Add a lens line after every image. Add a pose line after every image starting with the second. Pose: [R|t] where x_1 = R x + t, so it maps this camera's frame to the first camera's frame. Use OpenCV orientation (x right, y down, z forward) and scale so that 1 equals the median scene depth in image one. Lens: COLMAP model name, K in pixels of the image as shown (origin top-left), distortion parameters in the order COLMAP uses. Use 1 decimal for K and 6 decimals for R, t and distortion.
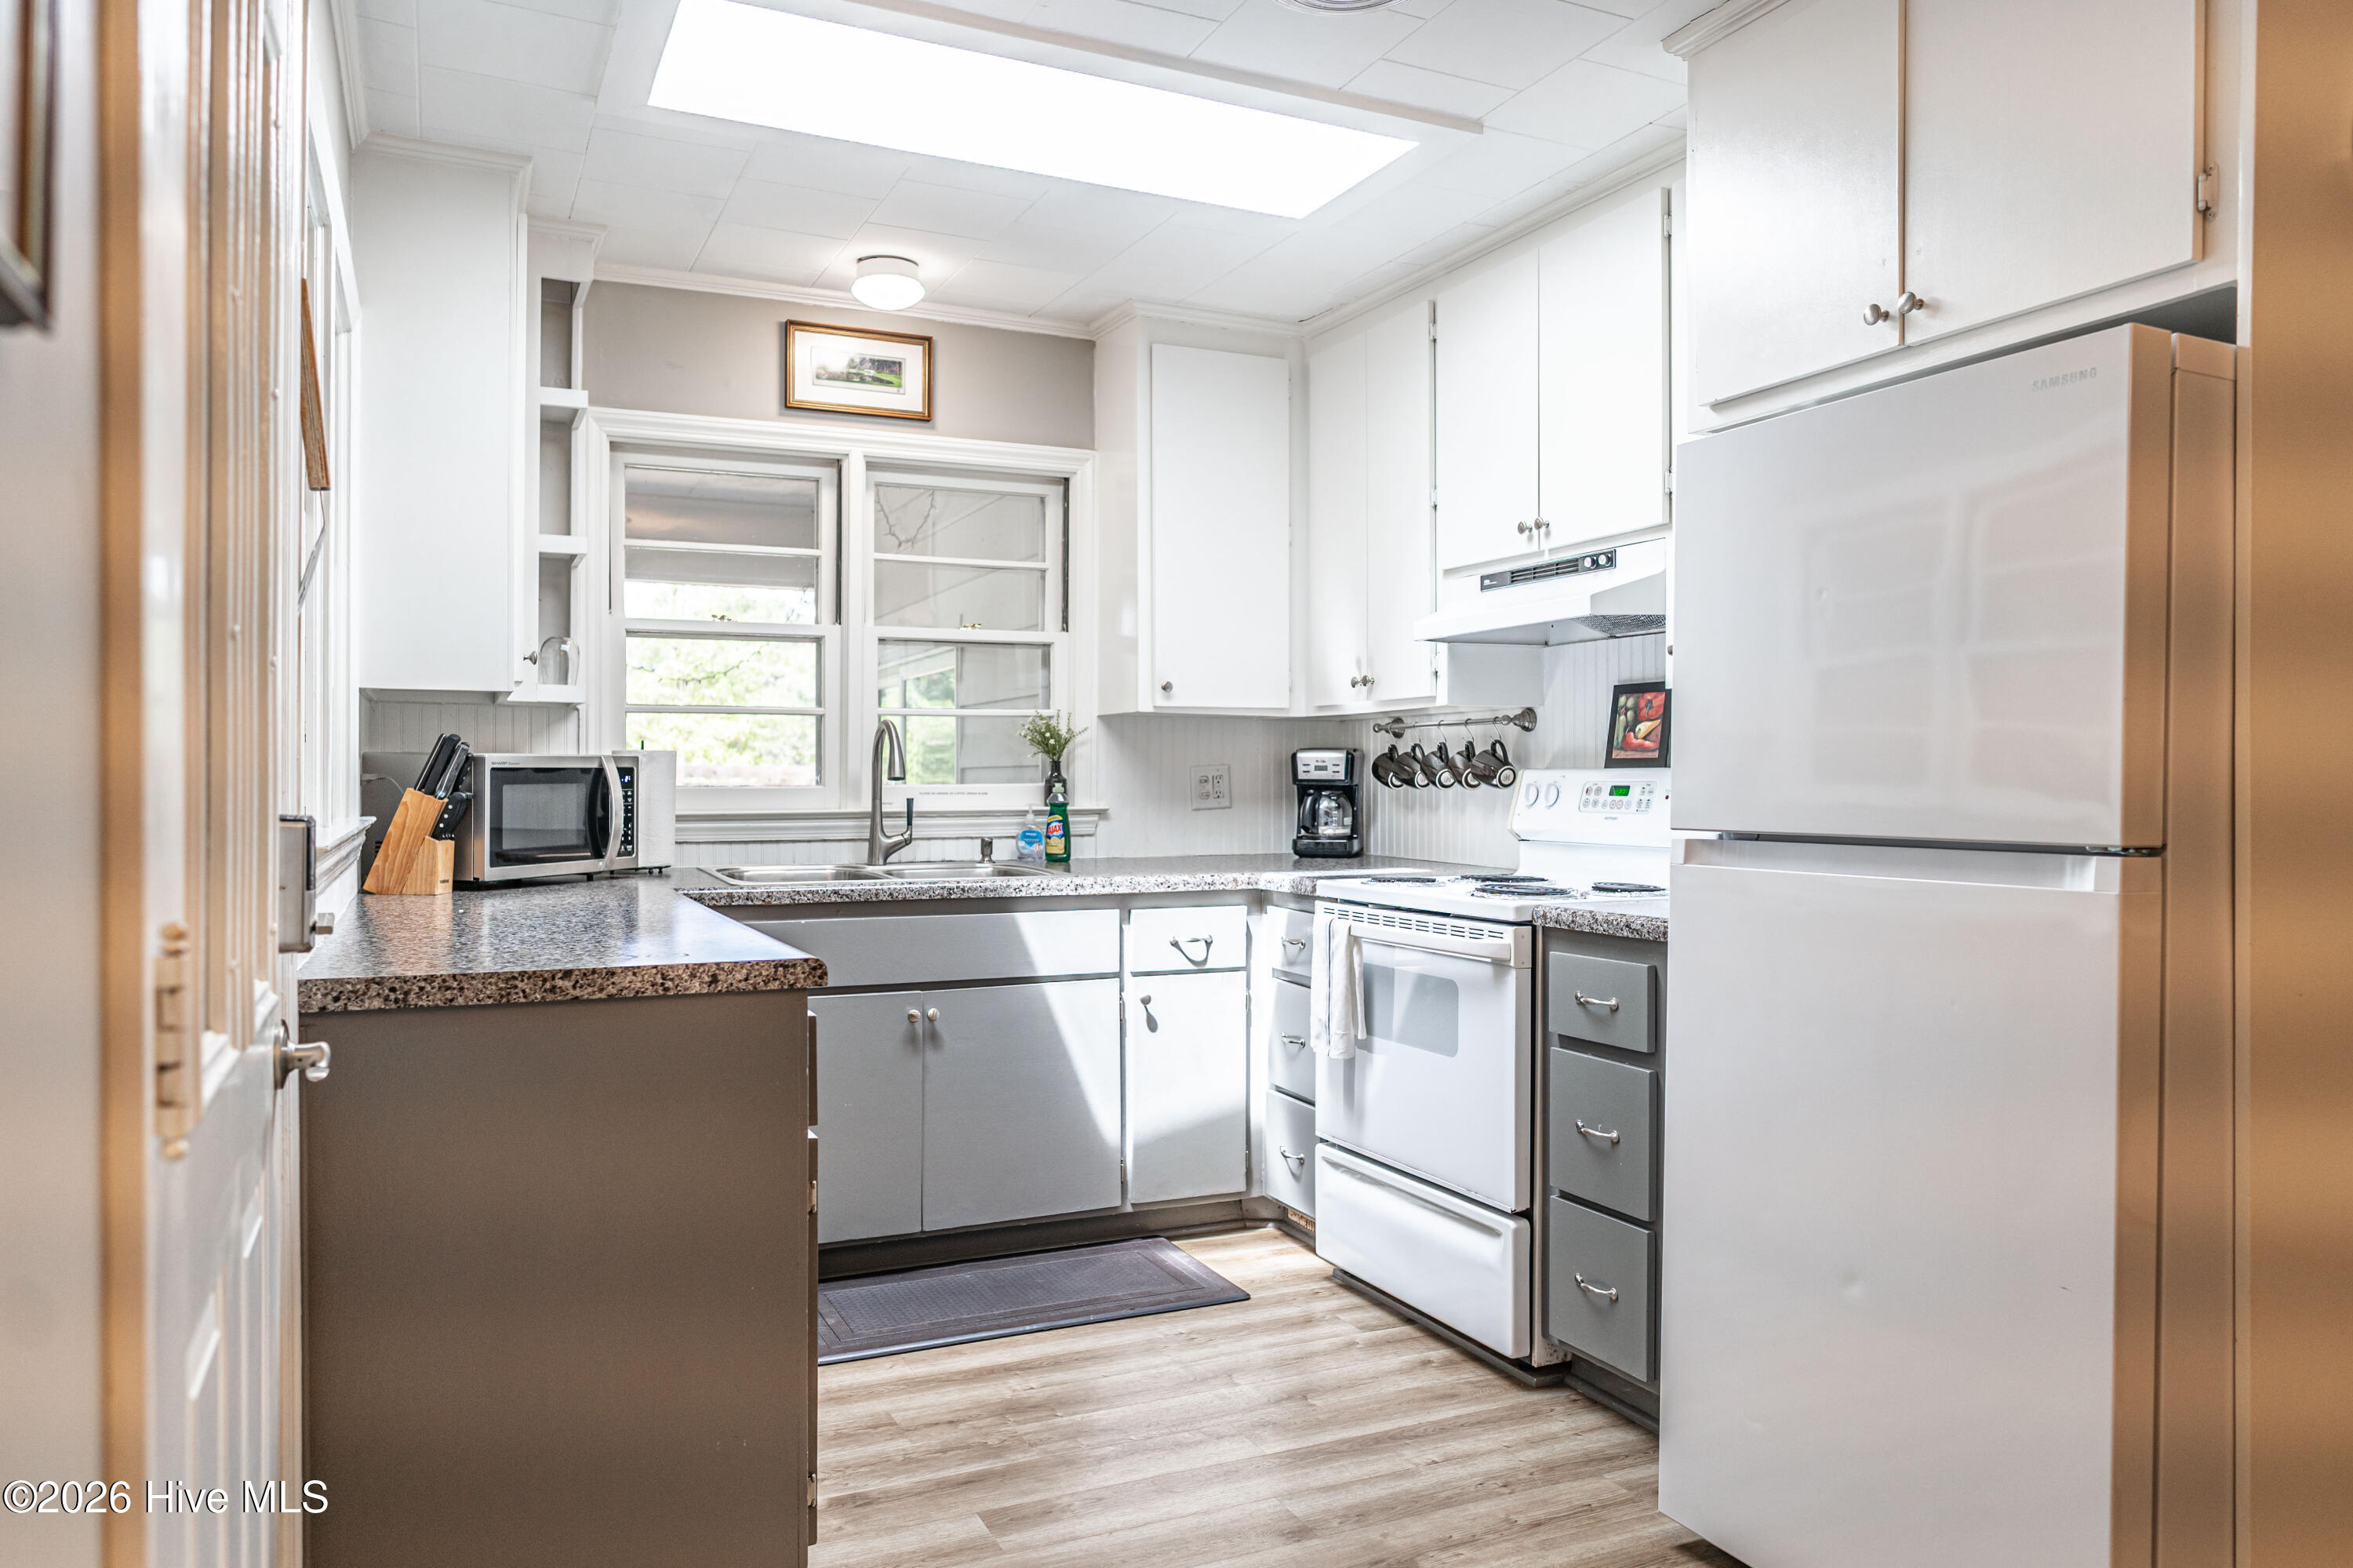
lens RADIAL K [[1580.0, 0, 1172.1], [0, 1580.0, 778.0], [0, 0, 1]] dist [0.001972, -0.002173]
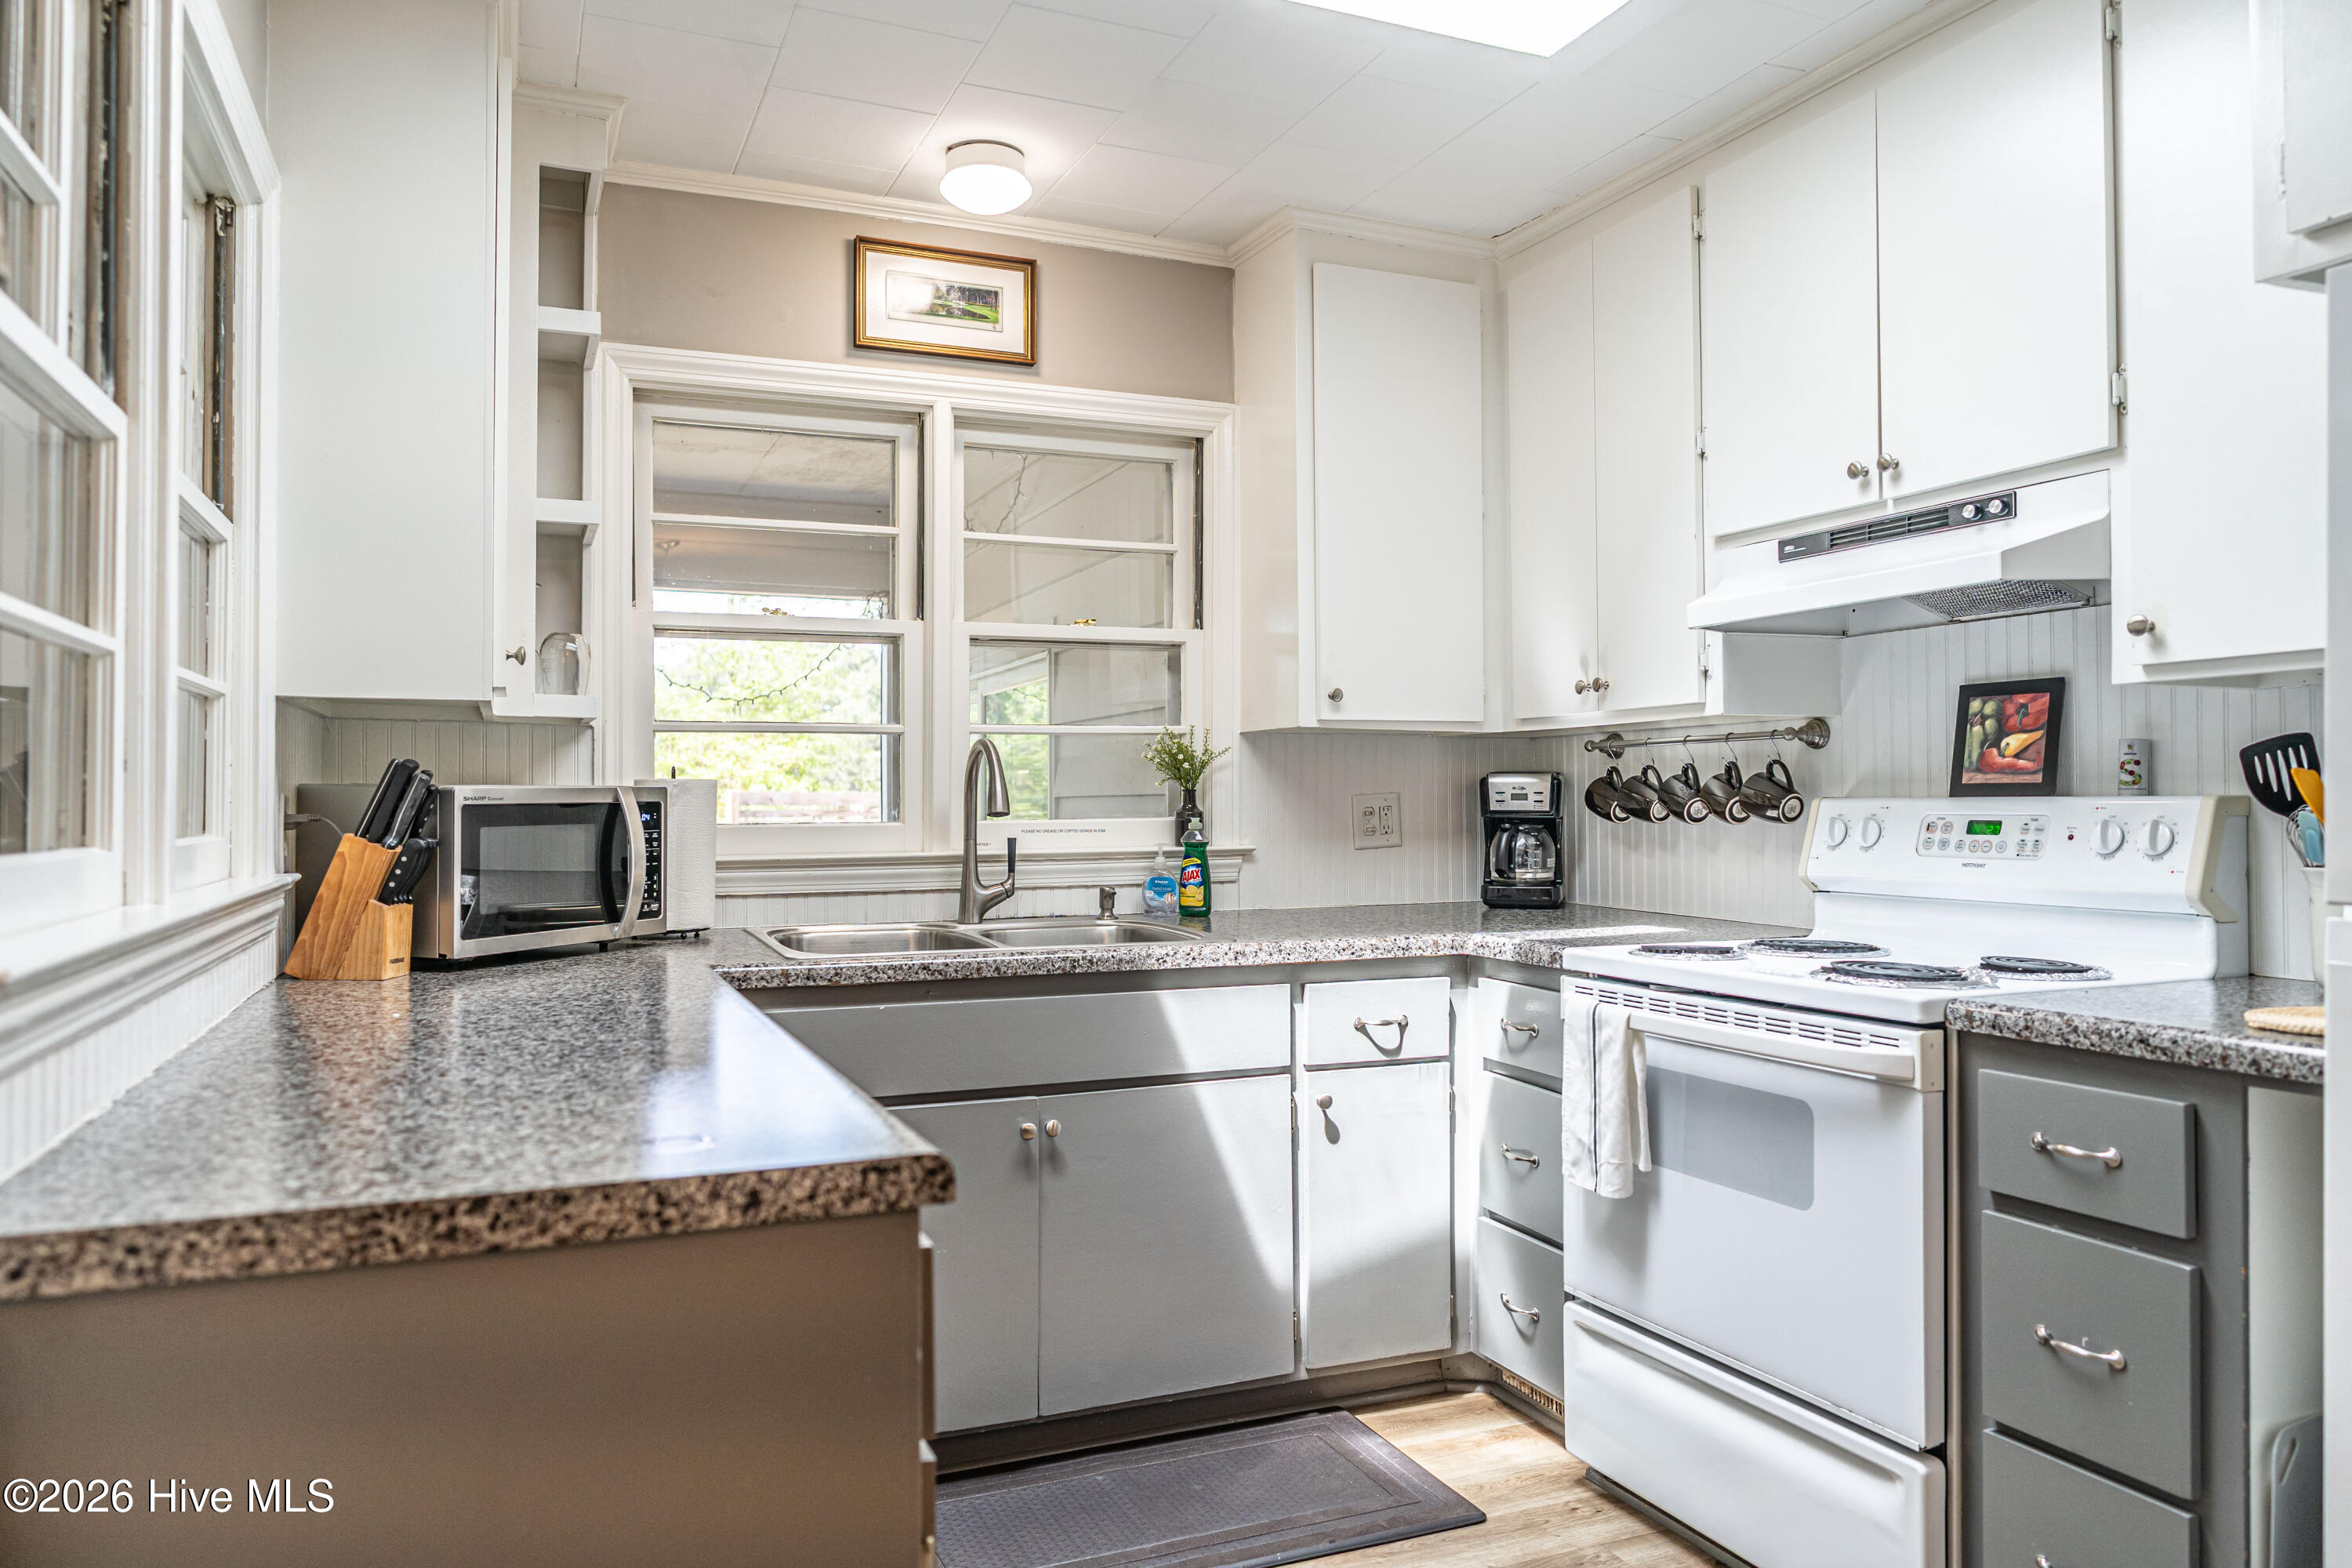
lens RADIAL K [[1579.2, 0, 1179.3], [0, 1579.2, 776.5], [0, 0, 1]] dist [0.001972, -0.002173]
pose [[0.999555, -0.005172, -0.029390, -0.065733], [0.004696, 0.999858, -0.016214, -0.005236], [0.029470, 0.016069, 0.999436, 0.238355]]
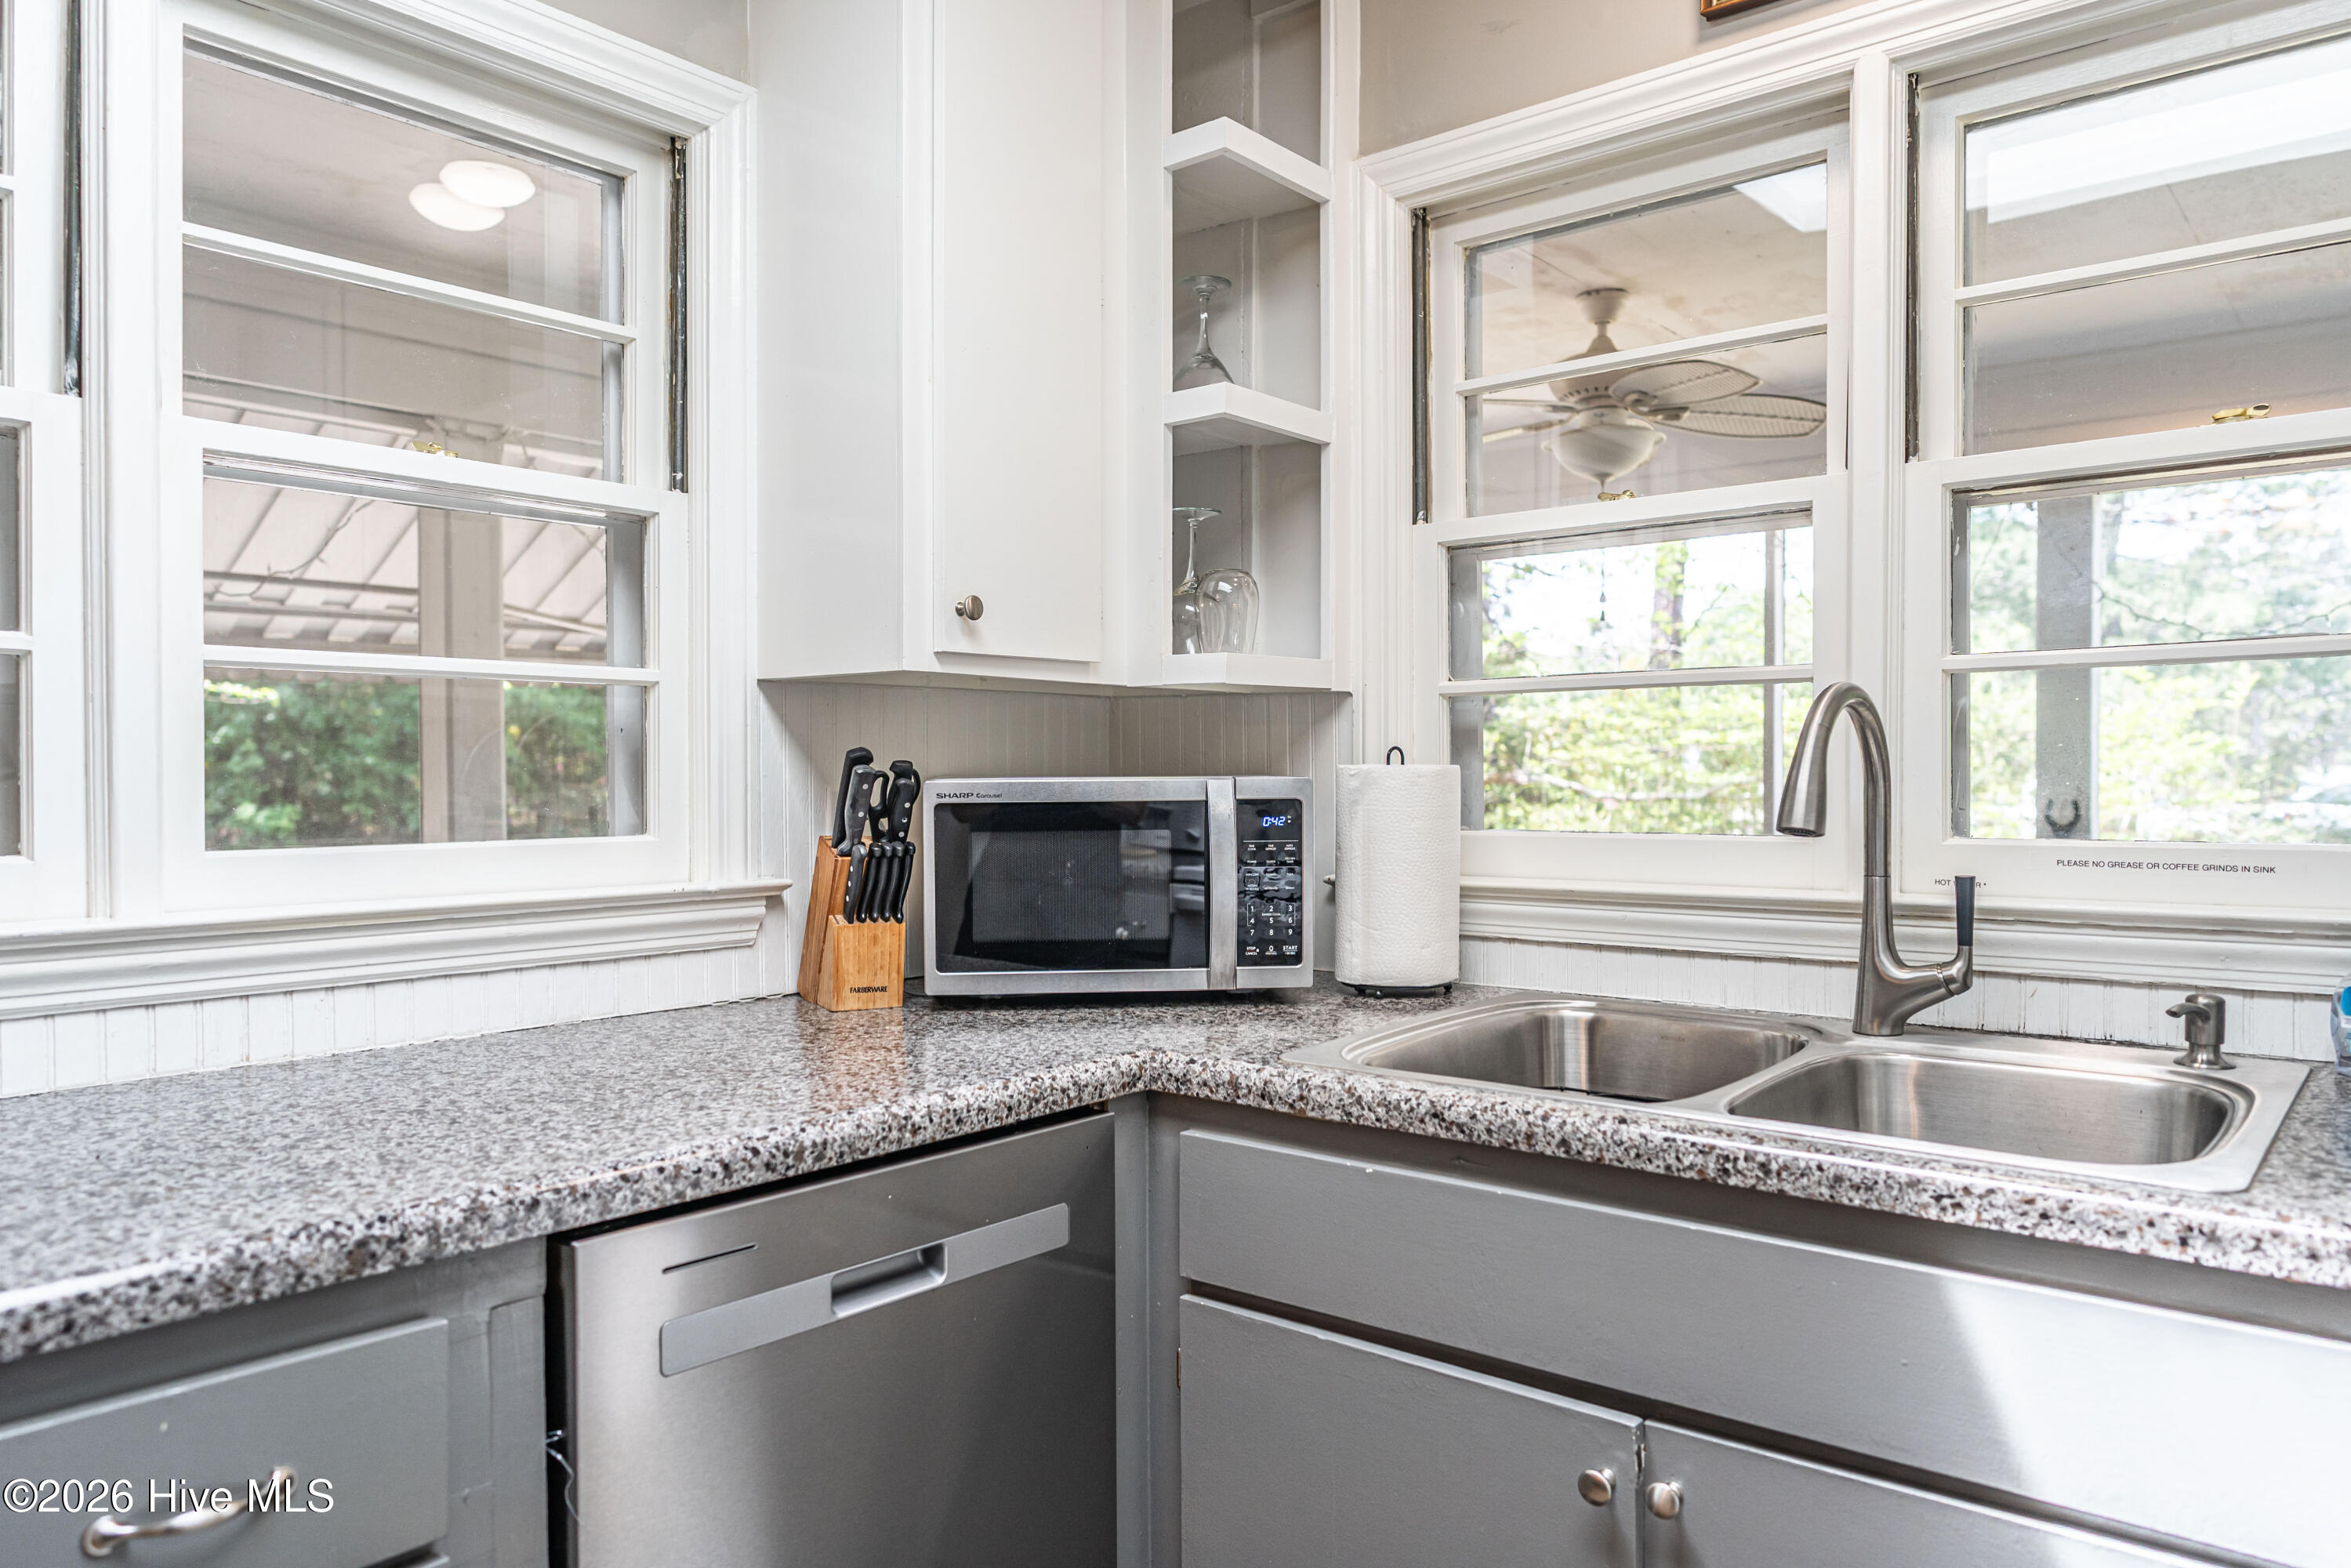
lens RADIAL K [[1578.6, 0, 1169.4], [0, 1578.6, 782.8], [0, 0, 1]] dist [0.001972, -0.002173]
pose [[0.438599, 0.006980, -0.898656, 0.116739], [0.002907, 0.999954, 0.009186, -0.016358], [0.898678, -0.006642, 0.438558, 0.716136]]
